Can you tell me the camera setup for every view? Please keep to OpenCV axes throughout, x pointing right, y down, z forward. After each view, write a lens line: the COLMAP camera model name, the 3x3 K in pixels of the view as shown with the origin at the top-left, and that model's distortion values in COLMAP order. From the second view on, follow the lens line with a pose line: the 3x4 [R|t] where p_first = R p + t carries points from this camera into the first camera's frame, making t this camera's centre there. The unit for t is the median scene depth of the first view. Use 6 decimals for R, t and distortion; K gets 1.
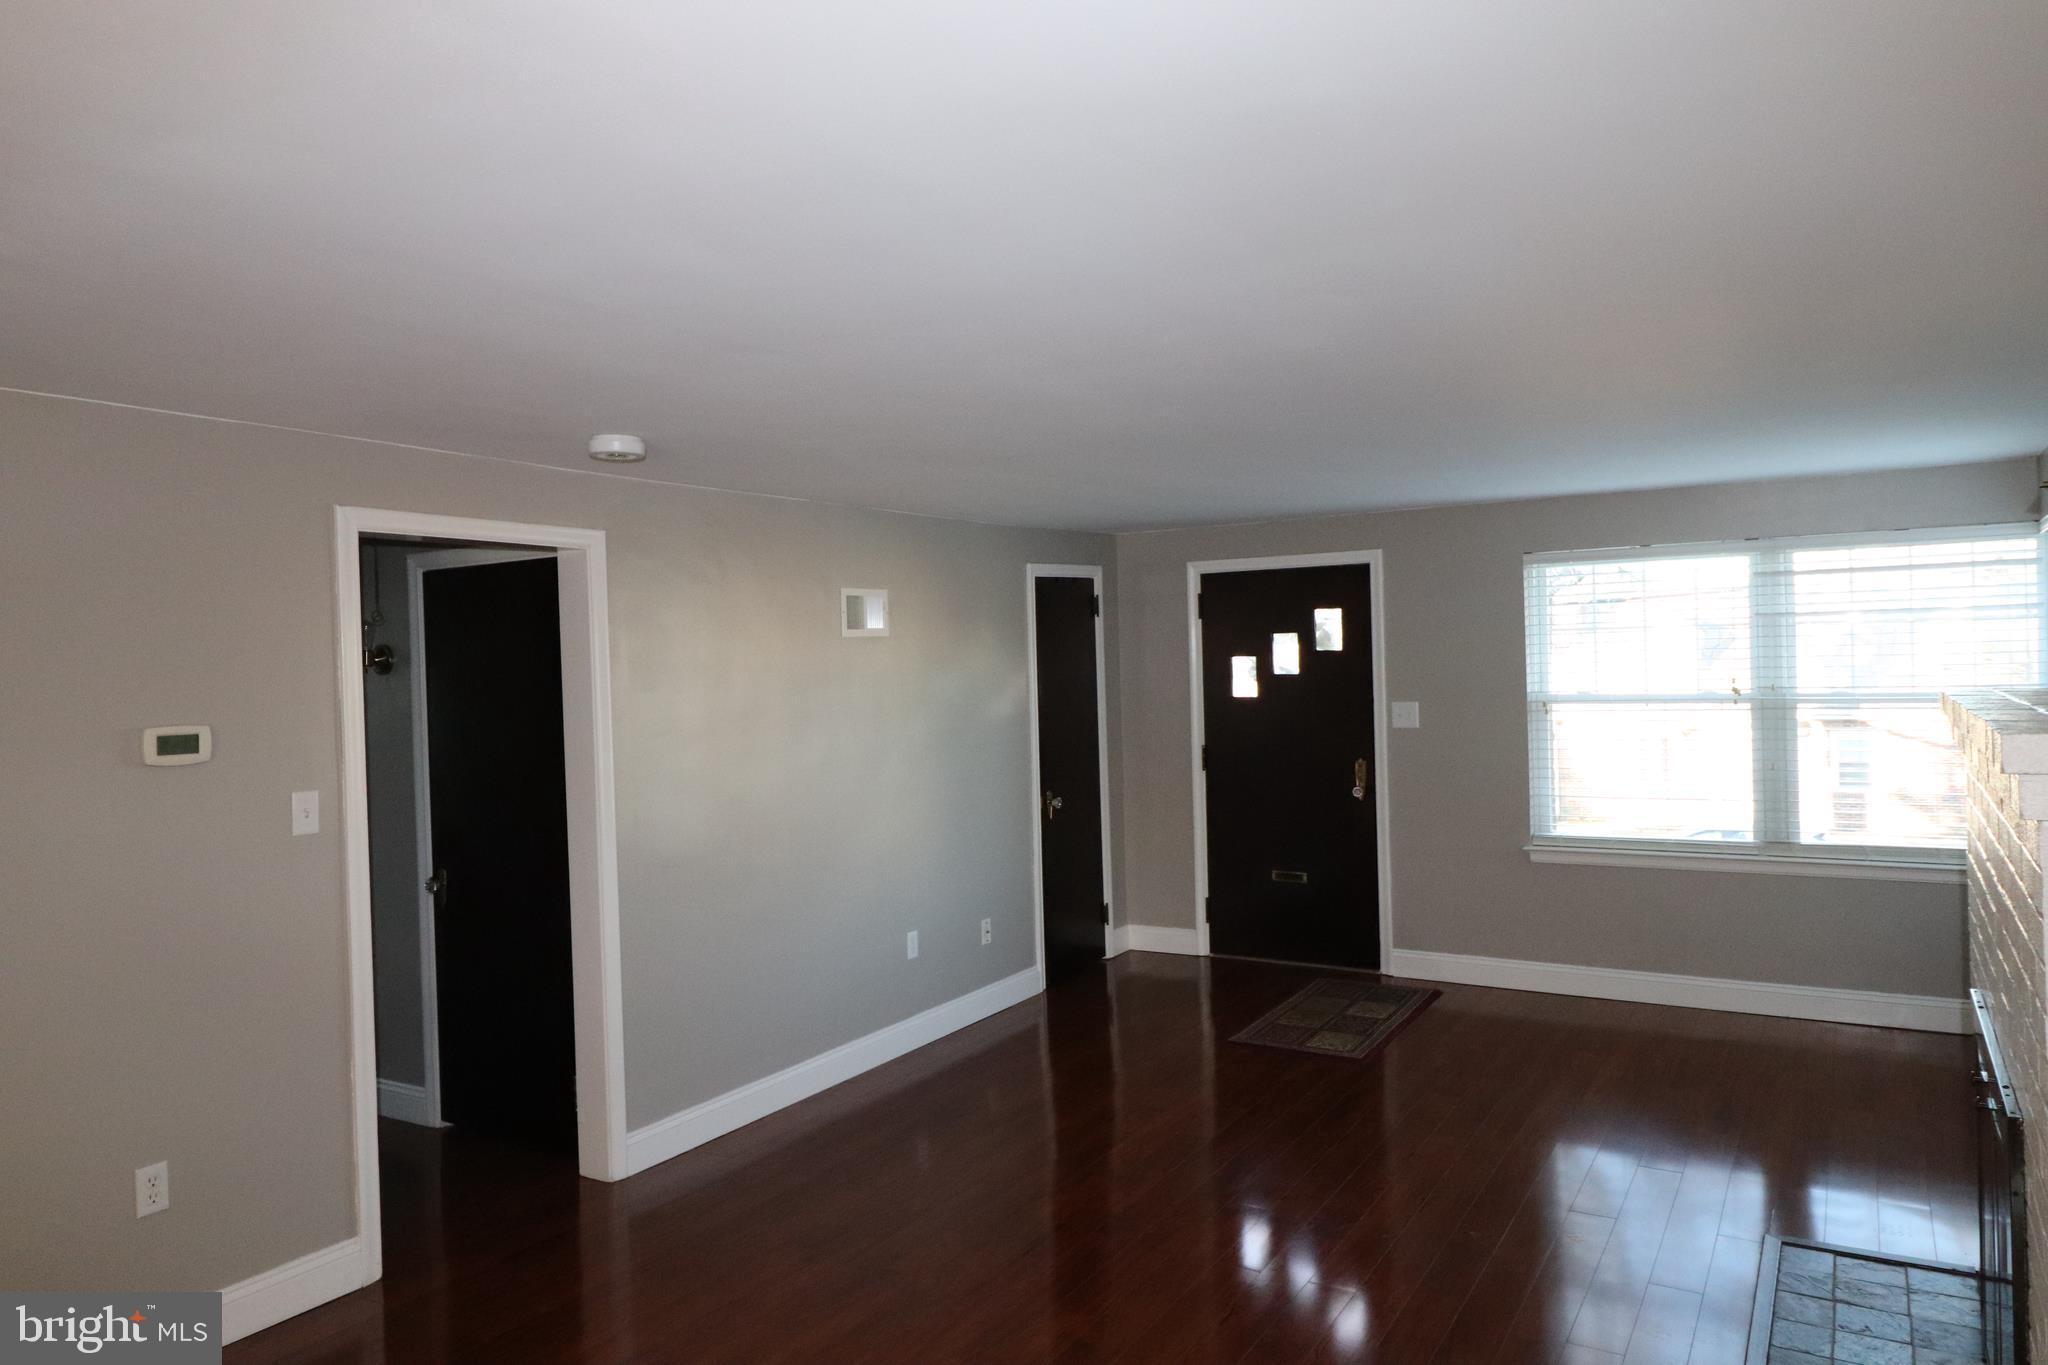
lens RADIAL K [[1302.1, 0, 1028.9], [0, 1302.1, 677.9], [0, 0, 1]] dist [-0.003806, -0.002816]
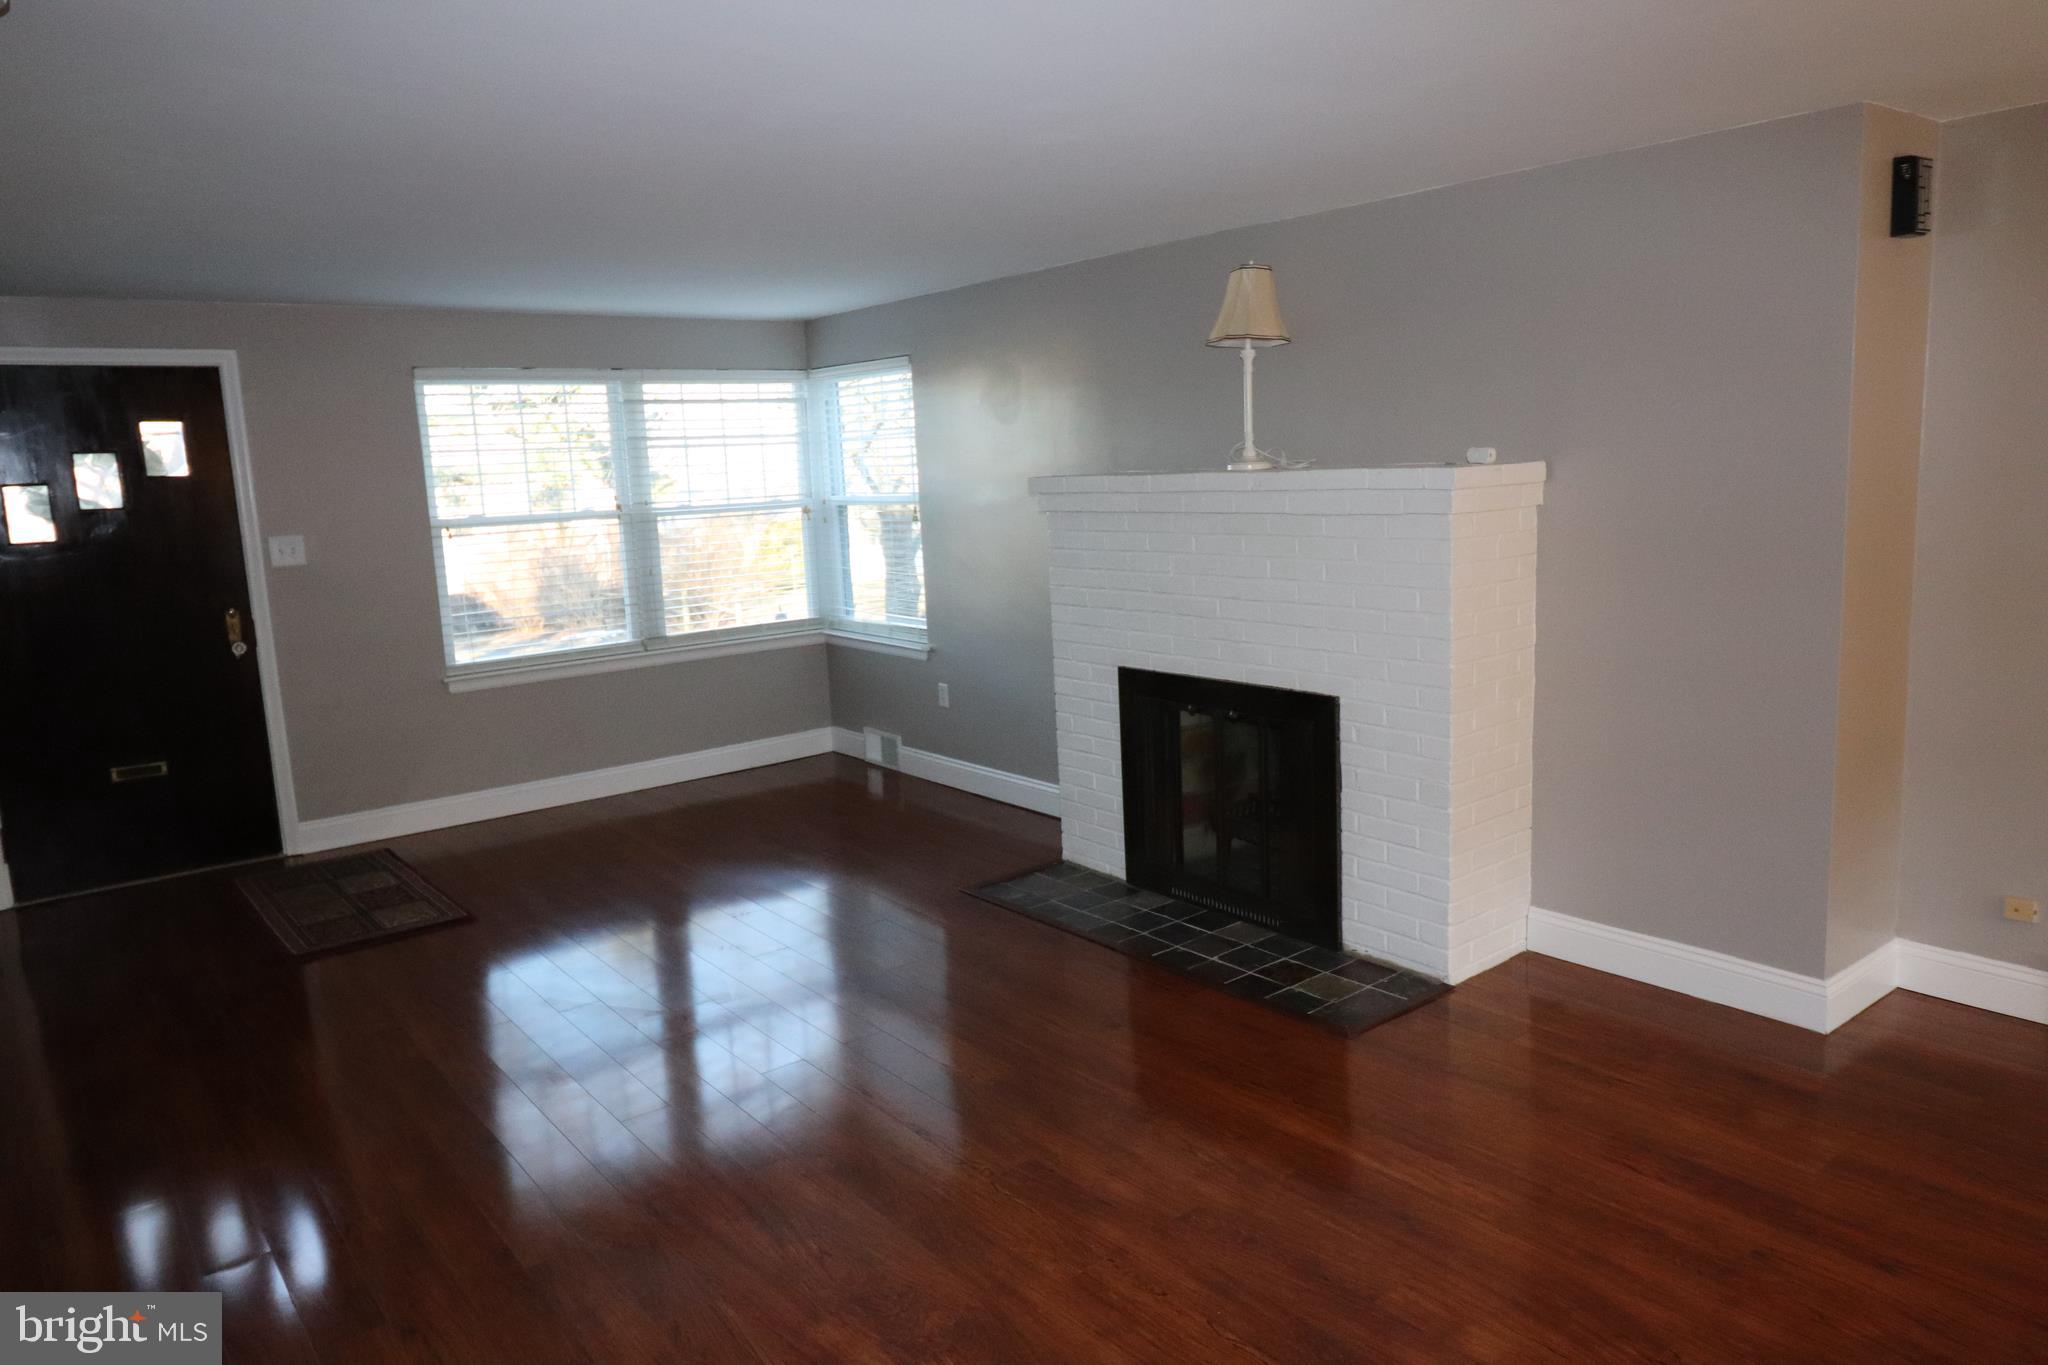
lens RADIAL K [[1352.9, 0, 1027.2], [0, 1352.9, 670.2], [0, 0, 1]] dist [0.013208, -0.006126]
pose [[0.336148, -0.138847, 0.931518, -0.407024], [0.040119, 0.990286, 0.133129, 0.007288], [-0.940954, -0.007379, 0.338454, 0.255535]]
